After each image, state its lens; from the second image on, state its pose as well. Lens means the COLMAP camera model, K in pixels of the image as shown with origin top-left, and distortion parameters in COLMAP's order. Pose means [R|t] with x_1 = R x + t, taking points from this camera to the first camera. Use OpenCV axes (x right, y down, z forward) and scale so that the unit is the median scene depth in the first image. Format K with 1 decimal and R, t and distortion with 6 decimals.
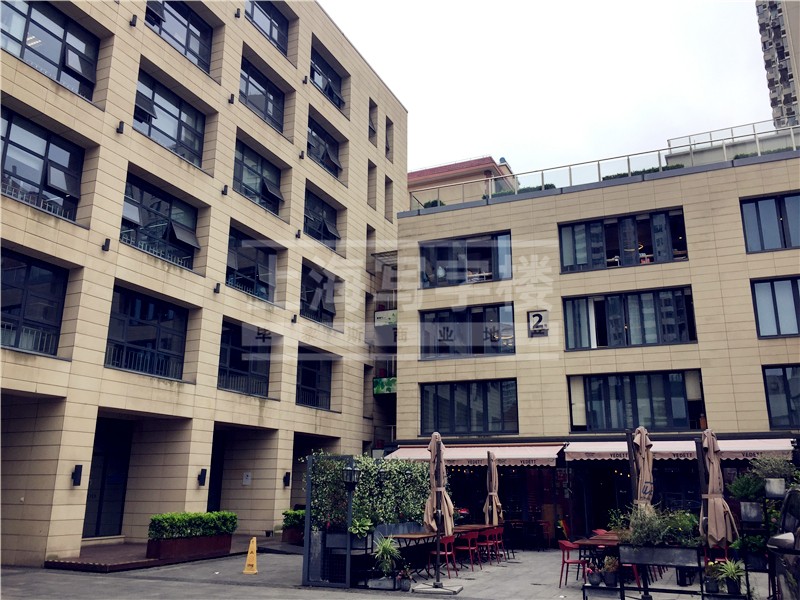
lens RADIAL K [[690.7, 0, 399.3], [0, 690.7, 299.8], [0, 0, 1]] dist [0.073871, -0.087340]
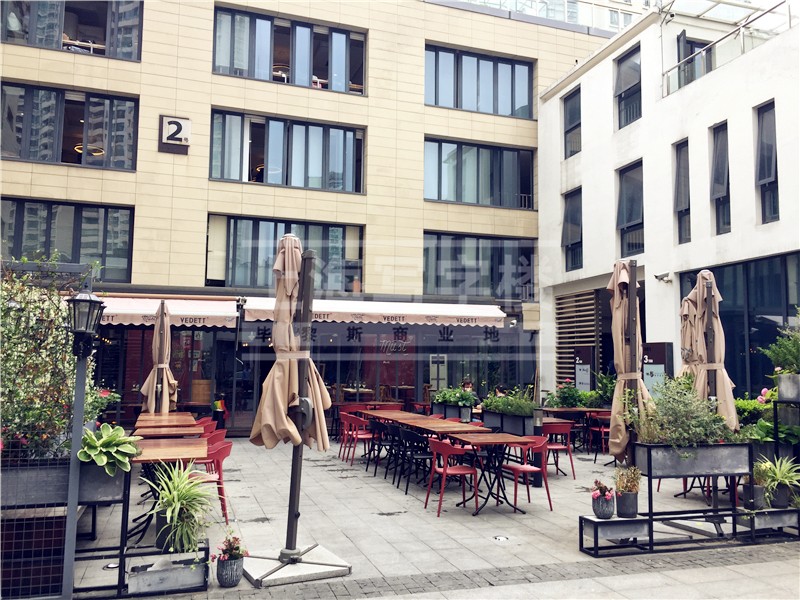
lens RADIAL K [[690.7, 0, 400.2], [0, 690.7, 297.7], [0, 0, 1]] dist [0.073871, -0.087340]
pose [[0.734716, 0.065331, 0.675222, -0.107947], [-0.182014, 0.977840, 0.103442, 0.086592], [-0.653501, -0.198900, 0.730326, 0.311595]]
